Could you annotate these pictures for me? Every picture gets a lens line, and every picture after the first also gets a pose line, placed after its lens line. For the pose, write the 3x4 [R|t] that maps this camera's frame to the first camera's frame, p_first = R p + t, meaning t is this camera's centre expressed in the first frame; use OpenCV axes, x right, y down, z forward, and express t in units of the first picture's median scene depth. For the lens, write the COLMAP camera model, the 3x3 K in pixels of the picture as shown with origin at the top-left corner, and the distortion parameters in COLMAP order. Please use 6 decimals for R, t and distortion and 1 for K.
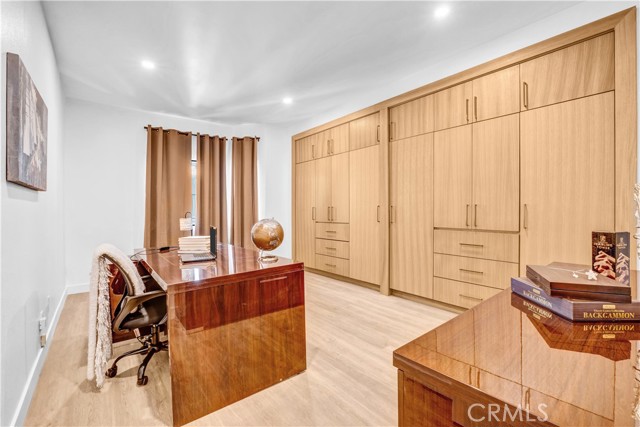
lens RADIAL K [[280.8, 0, 314.1], [0, 280.8, 210.2], [0, 0, 1]] dist [-0.016752, 0.003827]
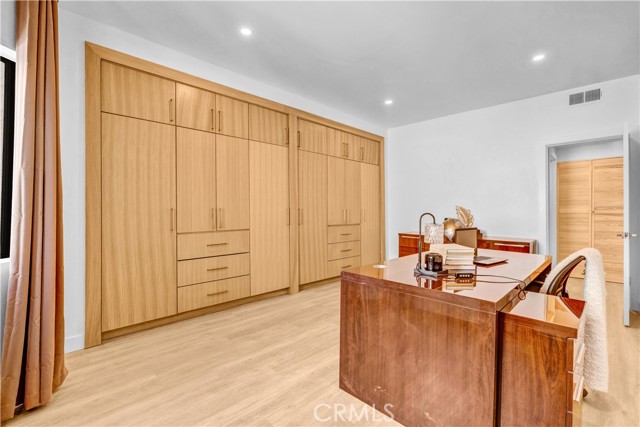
lens RADIAL K [[280.8, 0, 313.8], [0, 280.8, 214.0], [0, 0, 1]] dist [-0.016752, 0.003827]
pose [[-0.097811, -0.001582, 0.995204, -0.722069], [0.004772, 0.999986, 0.002058, 0.002316], [-0.995194, 0.004950, -0.097802, 0.931720]]
